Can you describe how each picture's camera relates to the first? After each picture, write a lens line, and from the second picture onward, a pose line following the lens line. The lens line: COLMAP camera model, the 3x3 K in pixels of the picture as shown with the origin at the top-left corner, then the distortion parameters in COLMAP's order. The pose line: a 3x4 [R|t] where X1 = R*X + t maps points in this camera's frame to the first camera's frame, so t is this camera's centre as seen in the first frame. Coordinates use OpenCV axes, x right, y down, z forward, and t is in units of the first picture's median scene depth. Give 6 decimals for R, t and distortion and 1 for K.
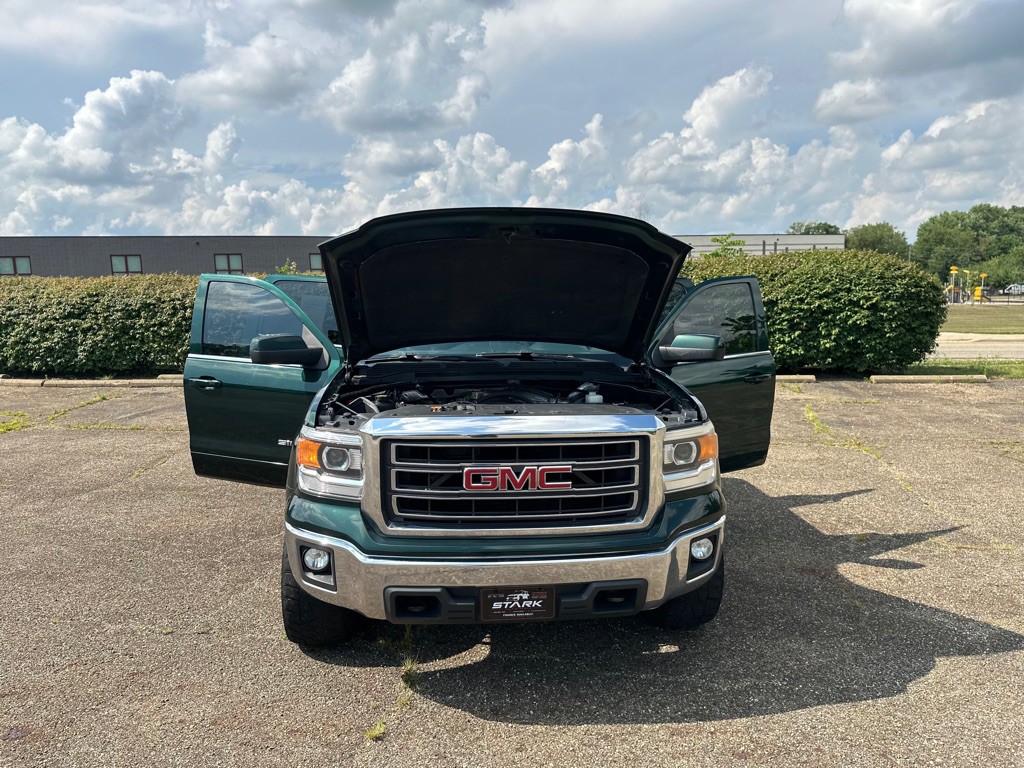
lens RADIAL K [[716.9, 0, 507.8], [0, 716.9, 384.7], [0, 0, 1]] dist [0.030908, -0.038421]
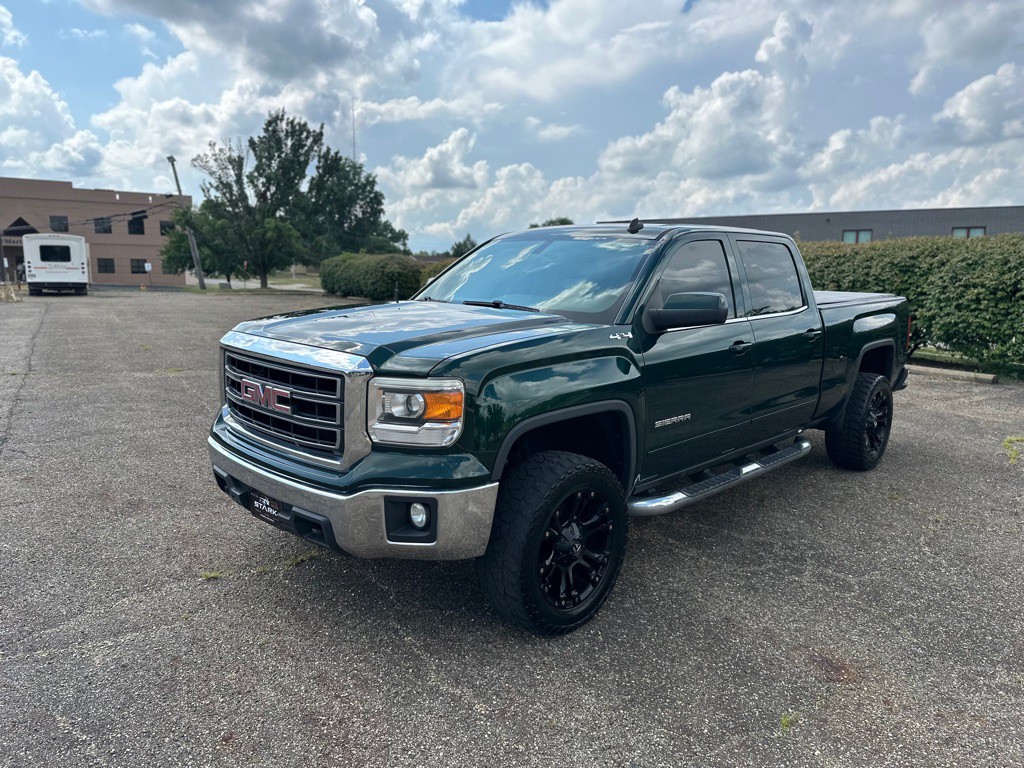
lens RADIAL K [[716.9, 0, 518.3], [0, 716.9, 385.9], [0, 0, 1]] dist [0.030908, -0.038421]
pose [[0.660452, 0.145819, -0.736573, 0.986983], [-0.123108, 0.988716, 0.085350, -0.024972], [0.740707, 0.034308, 0.670952, 0.484026]]
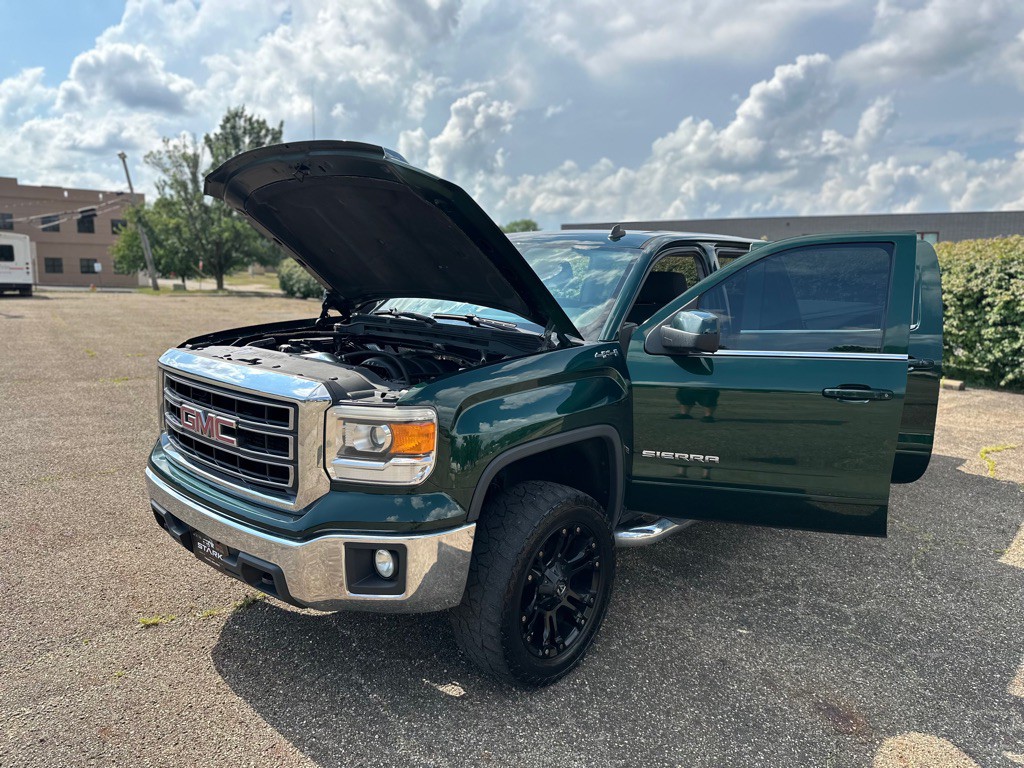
lens RADIAL K [[716.9, 0, 520.3], [0, 716.9, 391.5], [0, 0, 1]] dist [0.030908, -0.038421]
pose [[0.698528, 0.147215, -0.700276, 0.897770], [-0.123954, 0.988709, 0.084205, -0.043793], [0.704765, 0.027983, 0.708888, 0.538002]]
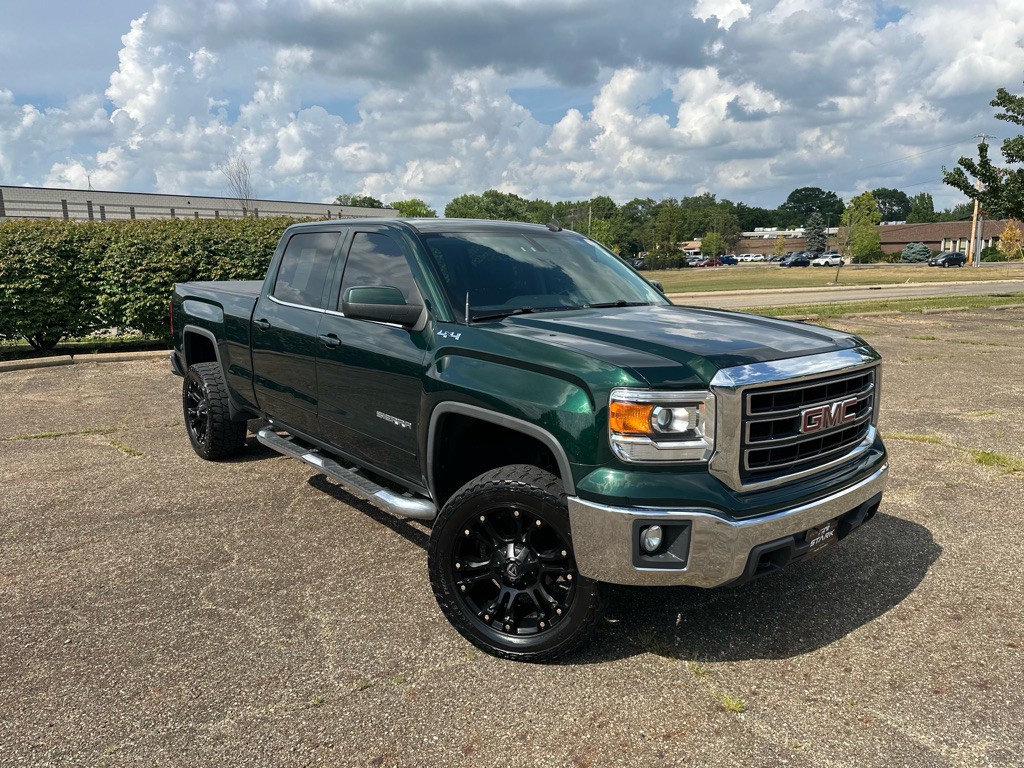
lens RADIAL K [[716.9, 0, 511.5], [0, 716.9, 381.0], [0, 0, 1]] dist [0.030908, -0.038421]
pose [[0.819395, -0.082438, 0.567270, -0.841612], [0.061352, 0.996533, 0.056201, -0.005107], [-0.569937, -0.011248, 0.821612, 0.369066]]
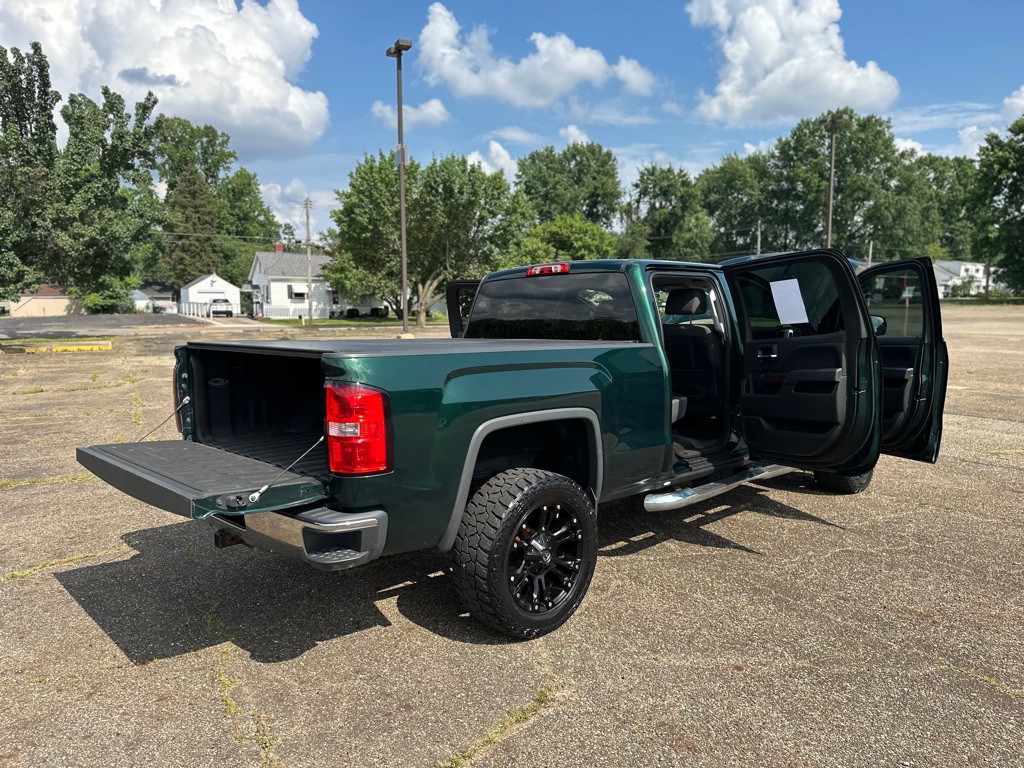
lens RADIAL K [[716.9, 0, 503.5], [0, 716.9, 398.0], [0, 0, 1]] dist [0.030908, -0.038421]
pose [[-0.628419, -0.077647, 0.773990, -1.246266], [0.114424, 0.974955, 0.190711, -0.328080], [-0.769413, 0.208409, -0.603795, 3.096040]]
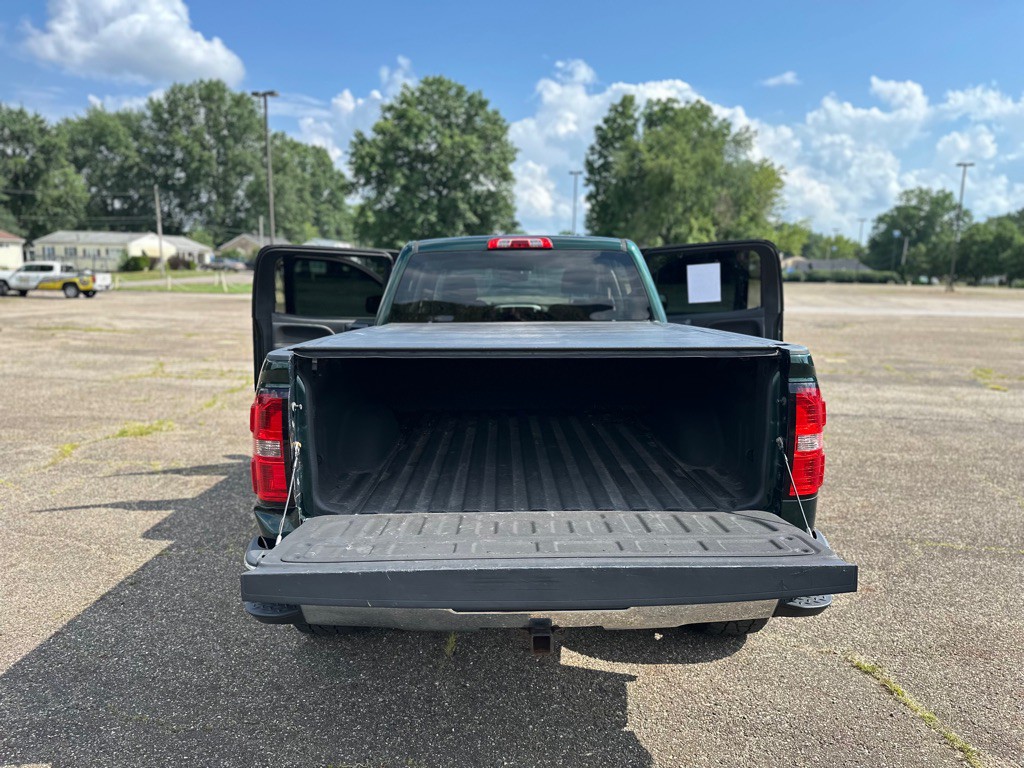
lens RADIAL K [[716.9, 0, 510.3], [0, 716.9, 400.8], [0, 0, 1]] dist [0.030908, -0.038421]
pose [[-0.997486, -0.003033, 0.070804, -0.161392], [0.017576, 0.957284, 0.288615, -0.400157], [-0.068655, 0.289133, -0.954824, 3.433028]]
